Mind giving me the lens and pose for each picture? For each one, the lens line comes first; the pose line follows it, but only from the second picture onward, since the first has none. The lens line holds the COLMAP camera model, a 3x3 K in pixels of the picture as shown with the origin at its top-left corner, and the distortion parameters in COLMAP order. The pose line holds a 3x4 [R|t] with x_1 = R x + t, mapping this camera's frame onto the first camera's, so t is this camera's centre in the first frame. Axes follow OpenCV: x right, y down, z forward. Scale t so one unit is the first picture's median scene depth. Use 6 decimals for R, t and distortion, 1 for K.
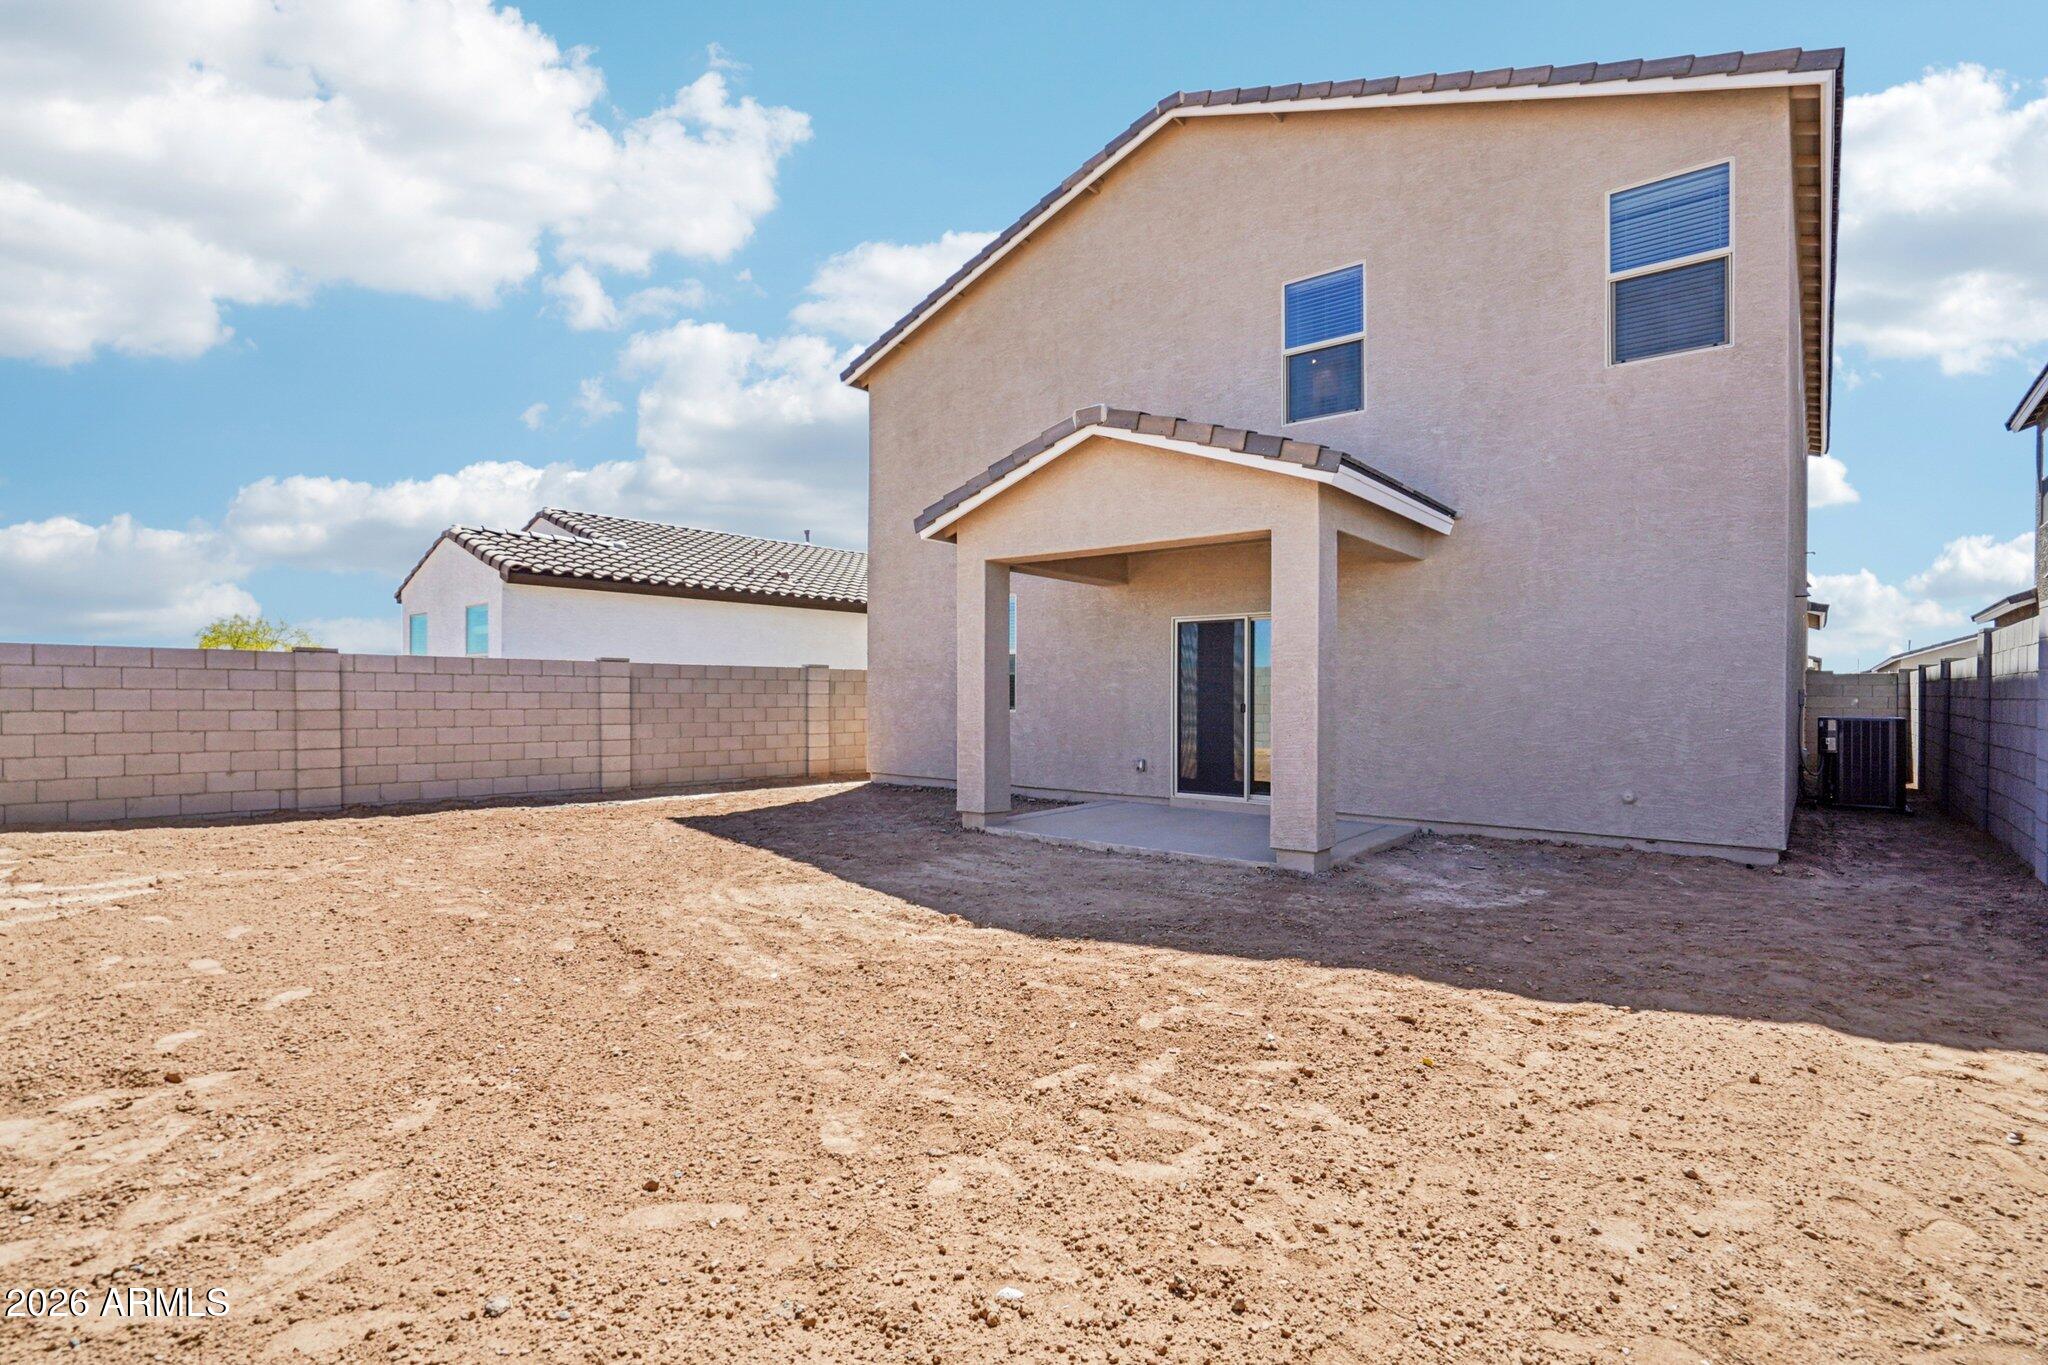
lens RADIAL K [[968.9, 0, 1111.7], [0, 968.9, 672.0], [0, 0, 1]] dist [-0.000661, -0.000158]
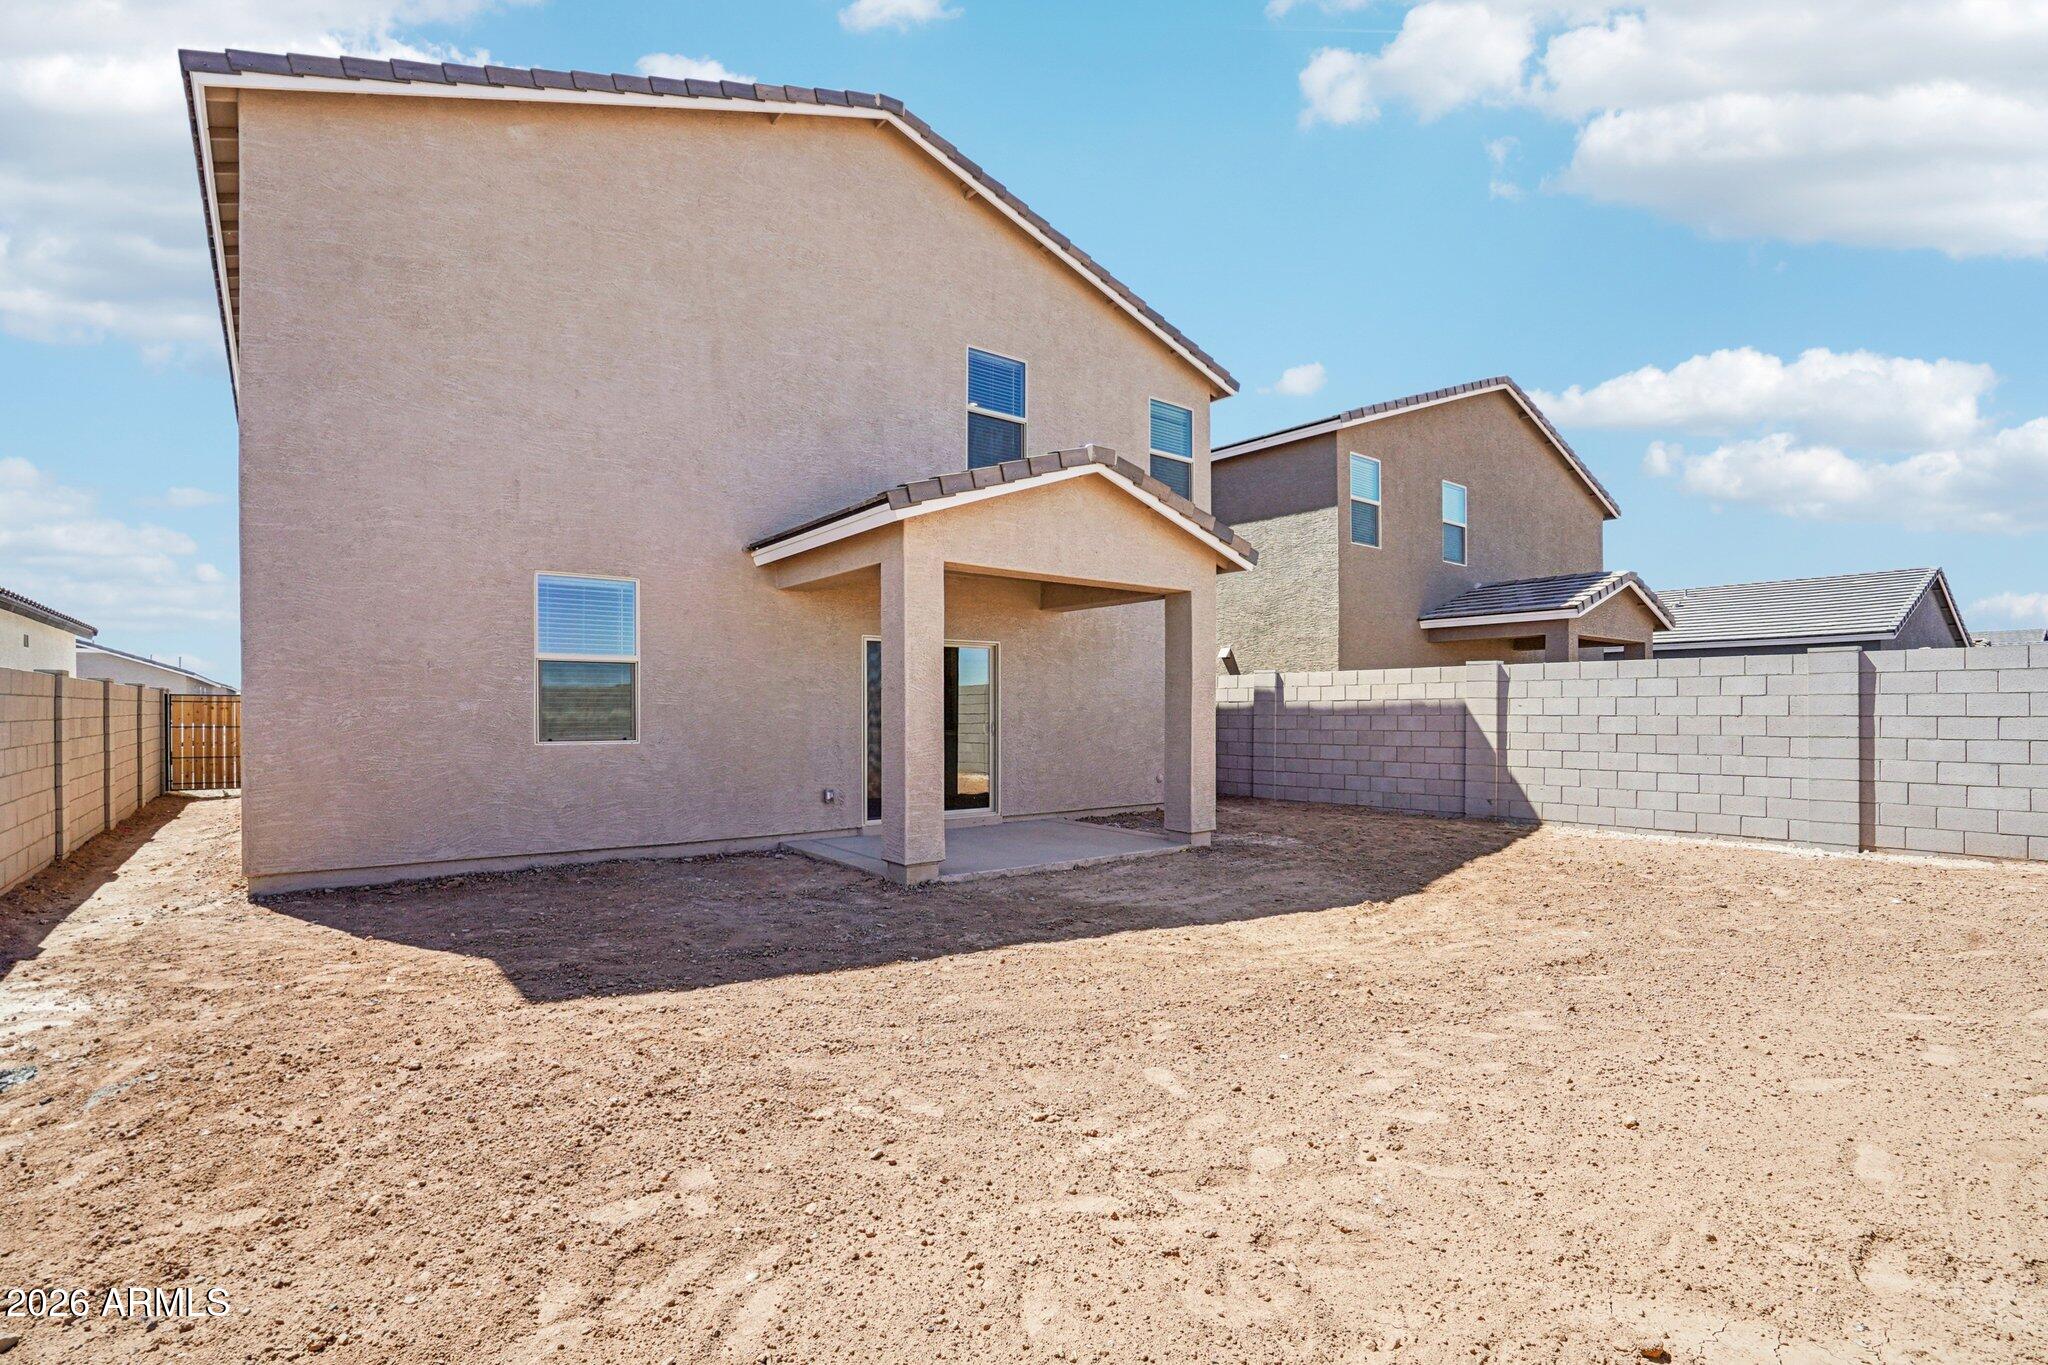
lens RADIAL K [[952.4, 0, 1024.0], [0, 952.4, 682.5], [0, 0, 1]] dist [0.003606, 0.000516]
pose [[0.267255, 0.026720, 0.963255, -0.723945], [-0.015292, 0.999607, -0.023486, 0.008443], [-0.963504, -0.008453, 0.267559, 0.550633]]
